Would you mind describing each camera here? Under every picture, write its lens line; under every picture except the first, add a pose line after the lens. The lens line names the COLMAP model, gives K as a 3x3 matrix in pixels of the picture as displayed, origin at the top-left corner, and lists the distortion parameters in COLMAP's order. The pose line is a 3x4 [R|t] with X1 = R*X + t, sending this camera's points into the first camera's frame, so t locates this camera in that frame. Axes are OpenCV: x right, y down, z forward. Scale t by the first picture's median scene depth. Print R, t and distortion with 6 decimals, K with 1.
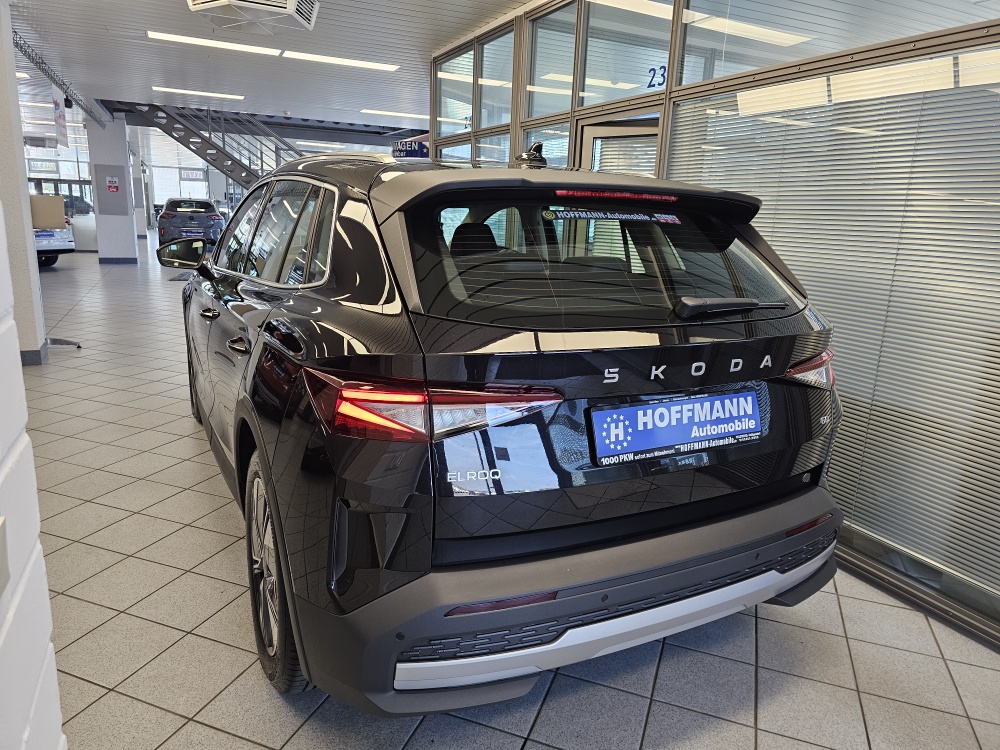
lens RADIAL K [[676.2, 0, 492.6], [0, 676.2, 371.6], [0, 0, 1]] dist [0.000322, 0.000504]
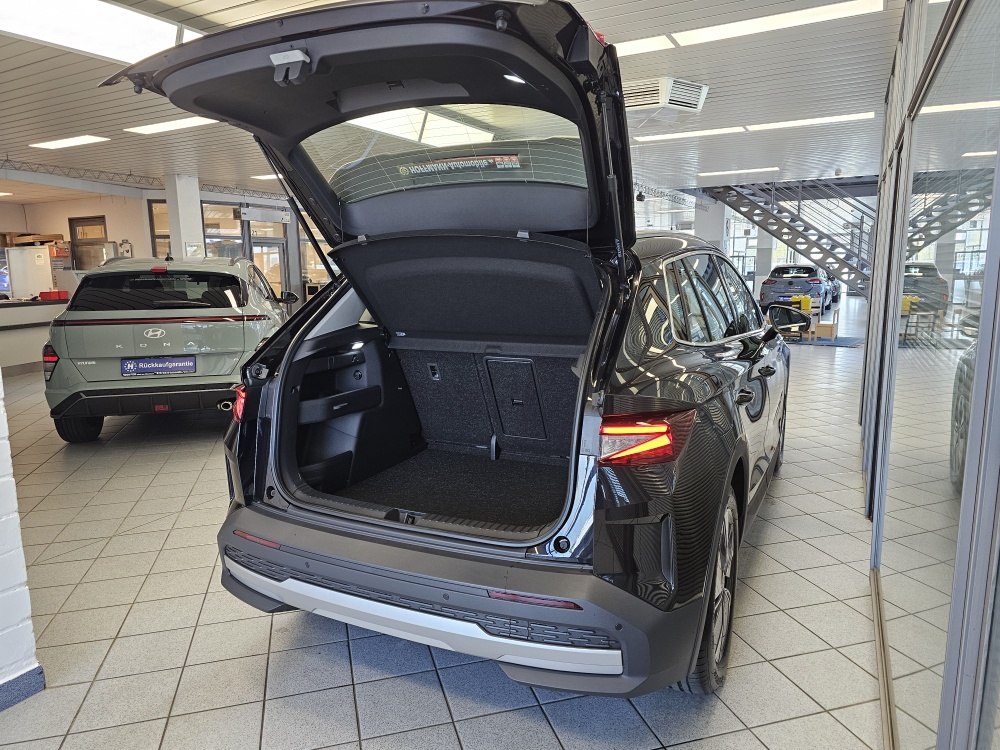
lens RADIAL K [[676.2, 0, 493.2], [0, 676.2, 379.7], [0, 0, 1]] dist [0.000322, 0.000504]
pose [[0.553828, 0.074446, -0.829296, 0.217983], [-0.141969, 0.989853, -0.005952, -0.011053], [0.820439, 0.121031, 0.558777, 0.076060]]
